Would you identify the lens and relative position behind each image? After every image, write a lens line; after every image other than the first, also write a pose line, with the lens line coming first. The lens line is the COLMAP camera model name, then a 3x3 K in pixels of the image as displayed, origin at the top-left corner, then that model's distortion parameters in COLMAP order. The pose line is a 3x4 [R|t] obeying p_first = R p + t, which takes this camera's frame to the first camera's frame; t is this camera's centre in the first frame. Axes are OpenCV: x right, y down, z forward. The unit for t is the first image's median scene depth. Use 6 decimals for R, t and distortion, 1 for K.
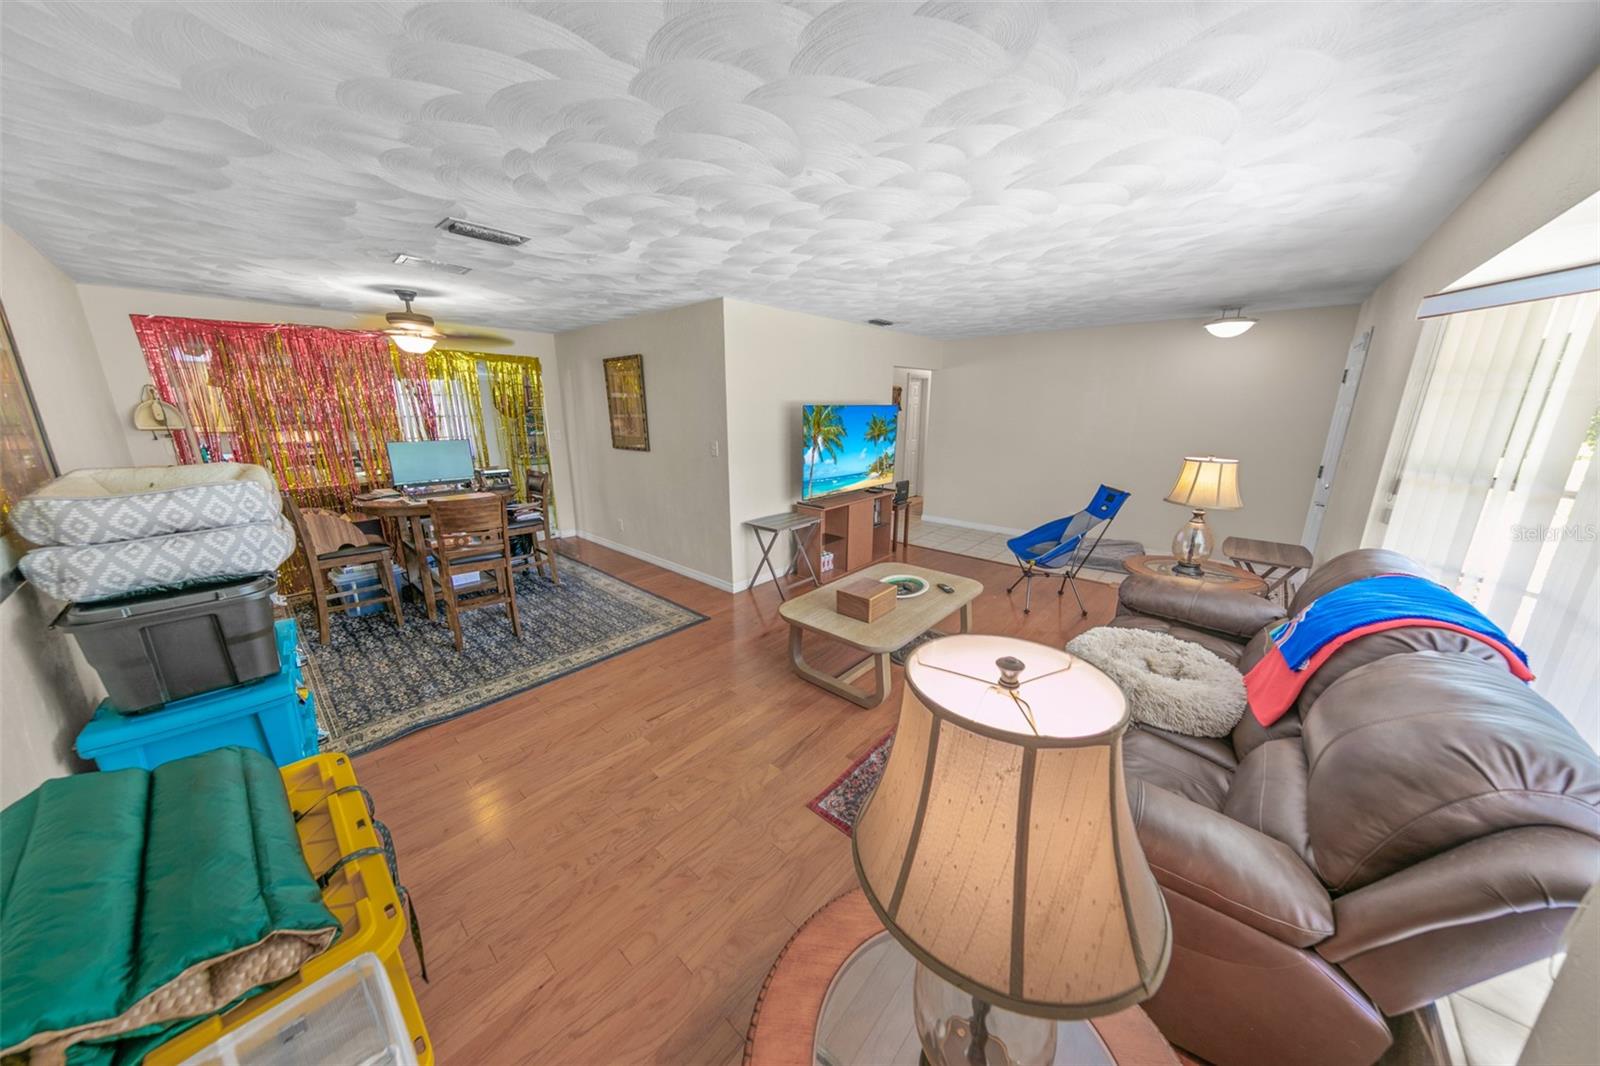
lens RADIAL K [[500.5, 0, 800.8], [0, 500.5, 530.6], [0, 0, 1]] dist [0.000356, 0.000027]
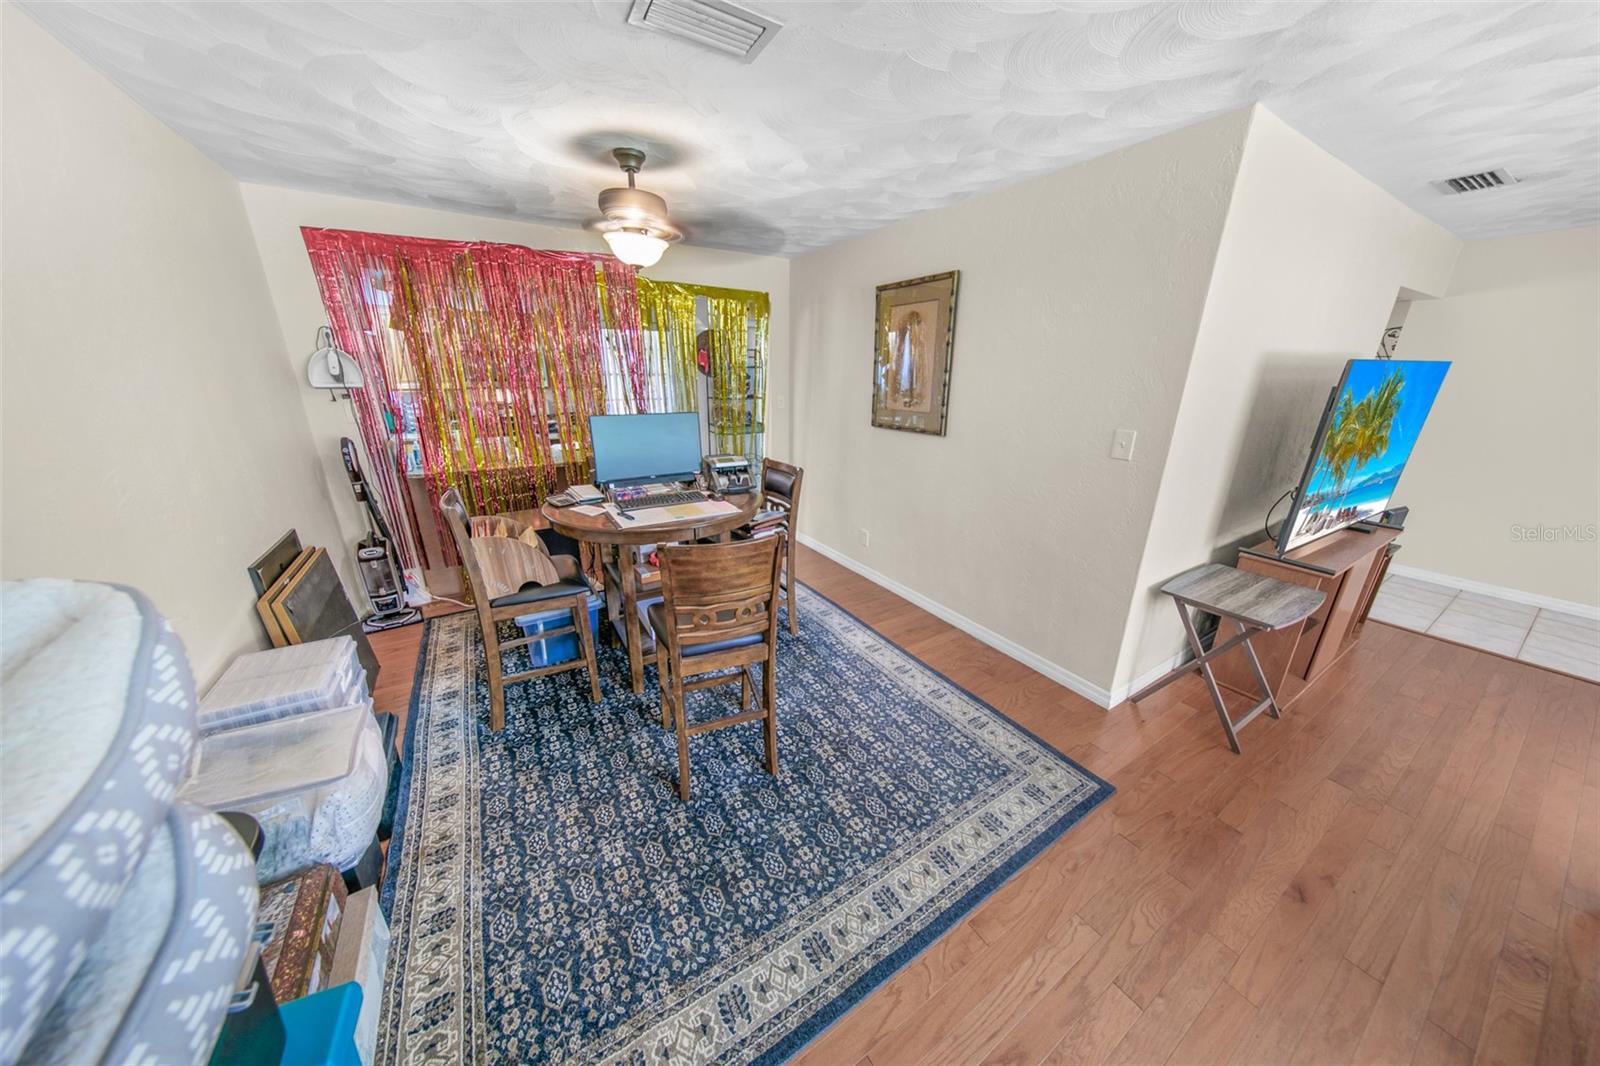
lens RADIAL K [[501.5, 0, 794.5], [0, 501.5, 531.3], [0, 0, 1]] dist [0.007564, 0.000023]
pose [[0.956286, 0.098426, -0.275371, -0.340340], [-0.077845, 0.993359, 0.084721, -0.091768], [0.281881, -0.059581, 0.957598, 0.396706]]
